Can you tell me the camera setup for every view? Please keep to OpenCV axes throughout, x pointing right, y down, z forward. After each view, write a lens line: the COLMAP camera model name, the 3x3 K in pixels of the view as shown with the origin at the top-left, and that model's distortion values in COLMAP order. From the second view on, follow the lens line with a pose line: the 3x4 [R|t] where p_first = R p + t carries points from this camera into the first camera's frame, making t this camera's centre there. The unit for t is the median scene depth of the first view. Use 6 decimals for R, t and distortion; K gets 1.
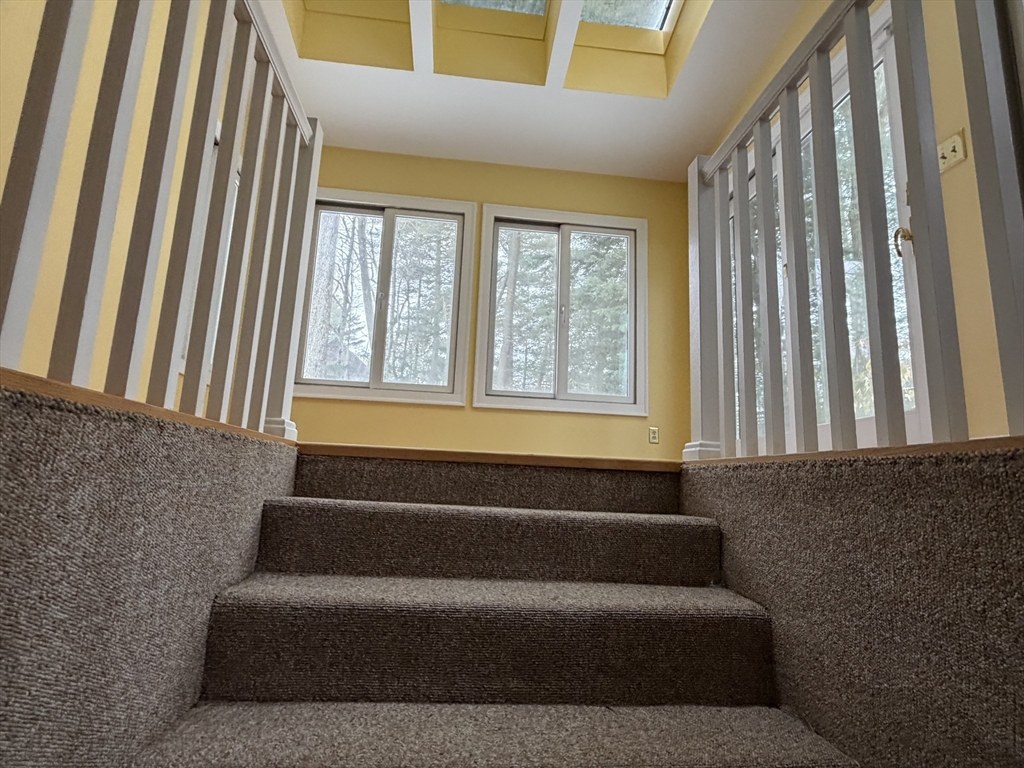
lens RADIAL K [[537.7, 0, 512.2], [0, 537.7, 386.1], [0, 0, 1]] dist [0.001019, -0.000571]
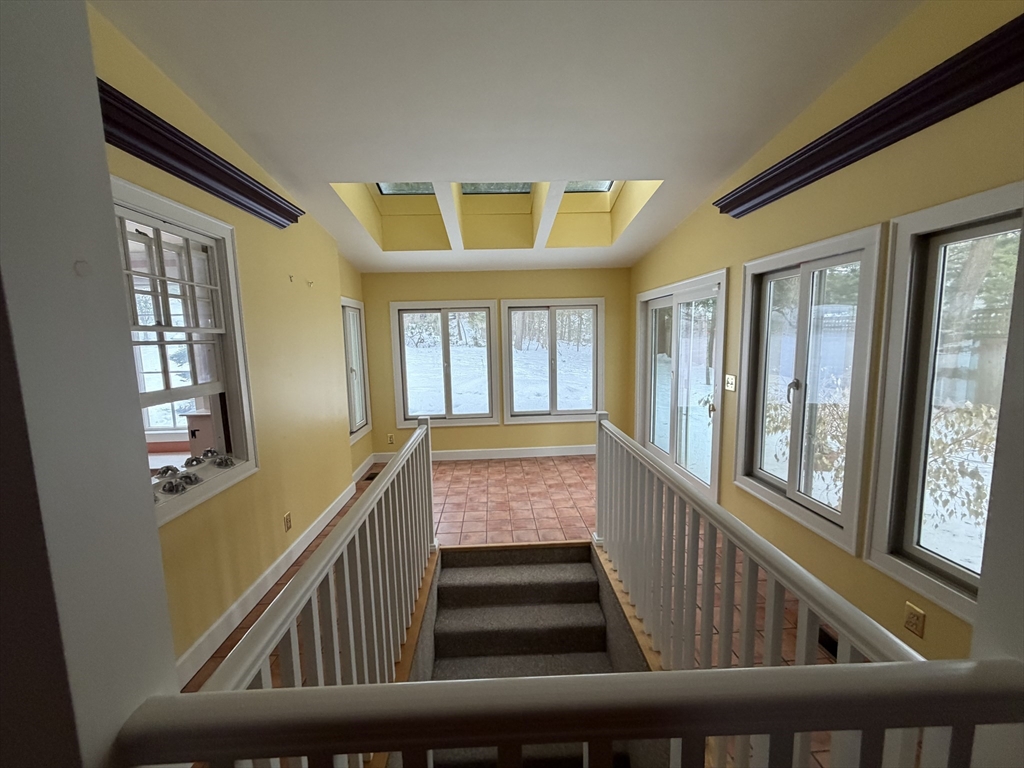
lens RADIAL K [[409.7, 0, 511.7], [0, 409.7, 384.7], [0, 0, 1]] dist [0.002182, -0.000582]
pose [[0.996238, -0.055868, -0.066248, 0.047842], [0.072776, 0.954393, 0.289546, -0.460009], [0.047050, -0.293278, 0.954869, -0.251125]]
